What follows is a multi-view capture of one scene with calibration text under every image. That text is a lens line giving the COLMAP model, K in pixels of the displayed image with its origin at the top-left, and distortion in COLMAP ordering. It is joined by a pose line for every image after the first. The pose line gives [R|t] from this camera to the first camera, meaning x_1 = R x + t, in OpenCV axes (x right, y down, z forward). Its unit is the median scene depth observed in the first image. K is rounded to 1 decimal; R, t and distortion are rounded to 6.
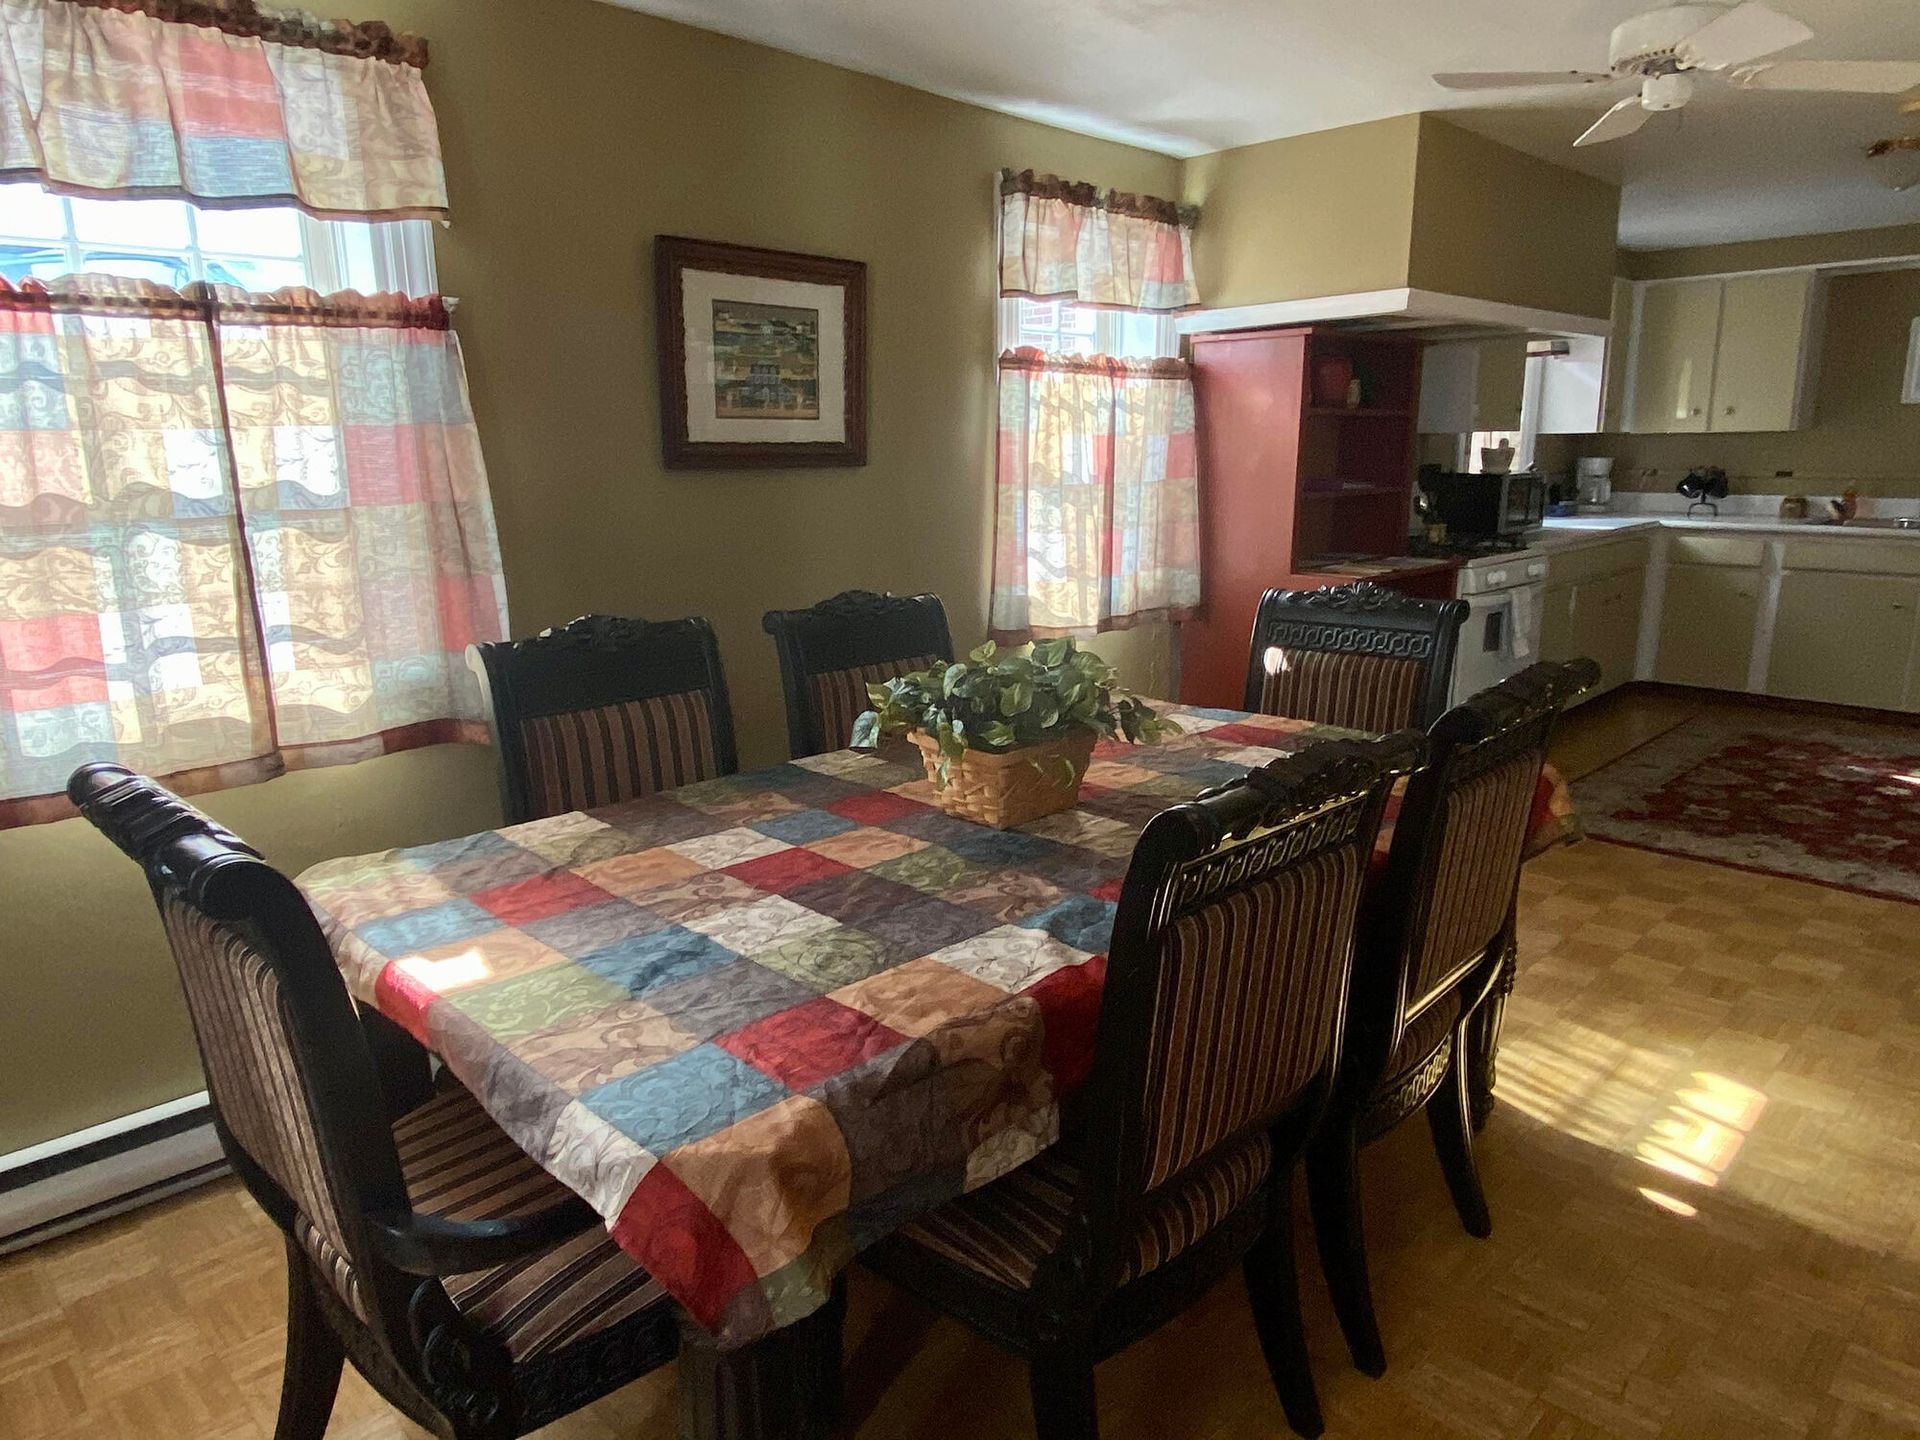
lens RADIAL K [[1334.2, 0, 960.0], [0, 1334.2, 720.0], [0, 0, 1]] dist [0.028614, -0.002651]
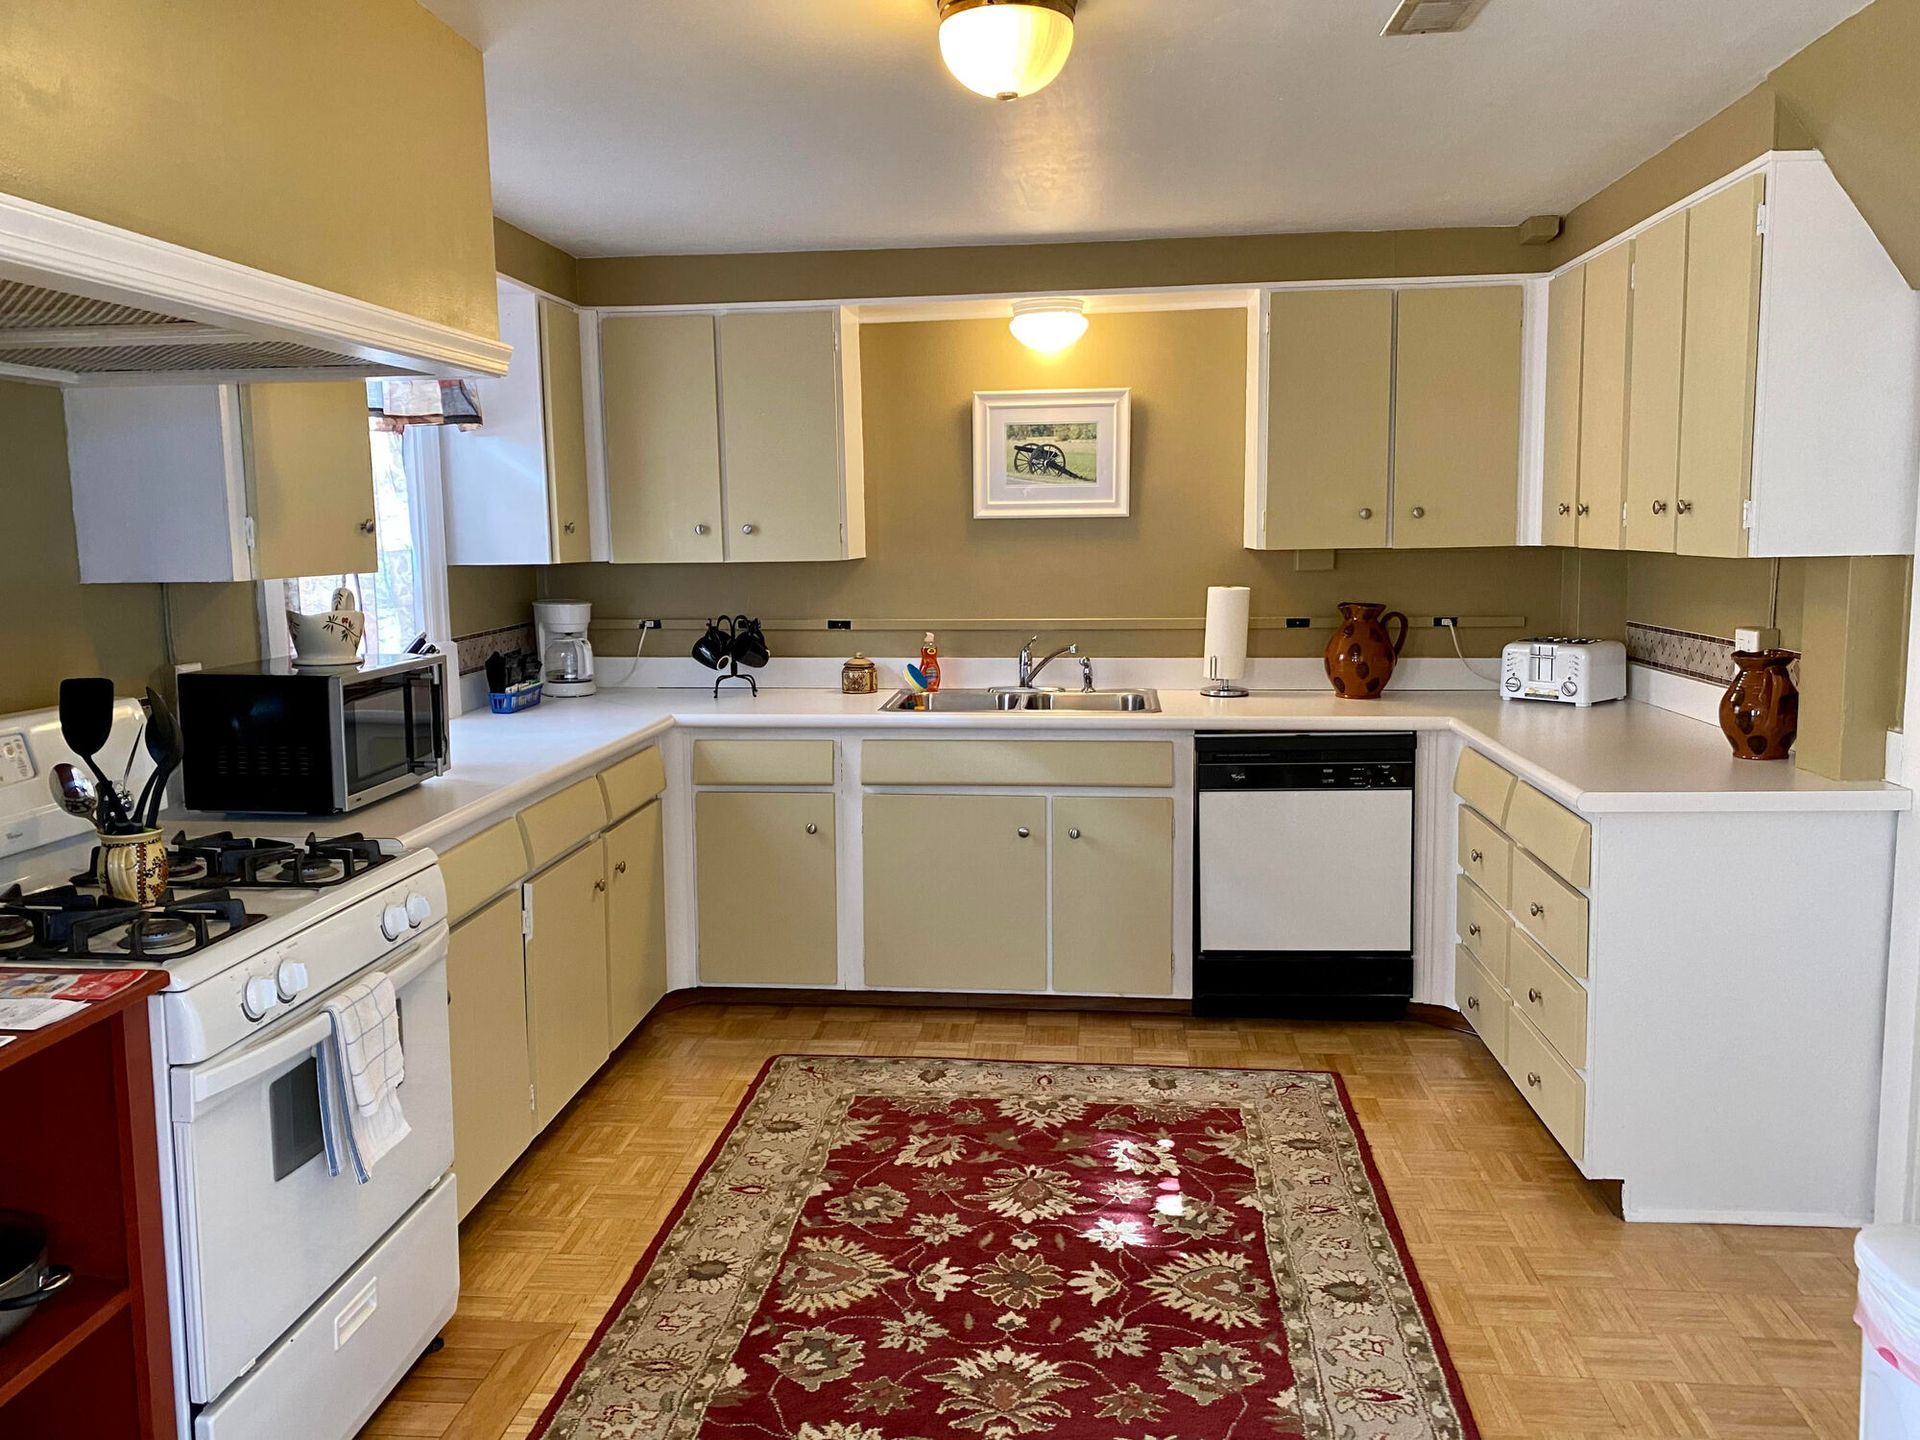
lens RADIAL K [[1409.9, 0, 960.0], [0, 1409.9, 720.0], [0, 0, 1]] dist [0.003124, -0.000206]
pose [[0.788748, -0.087004, 0.608529, 0.252883], [0.132356, 0.990751, -0.029902, -0.113293], [-0.600299, 0.104128, 0.792968, 0.453202]]
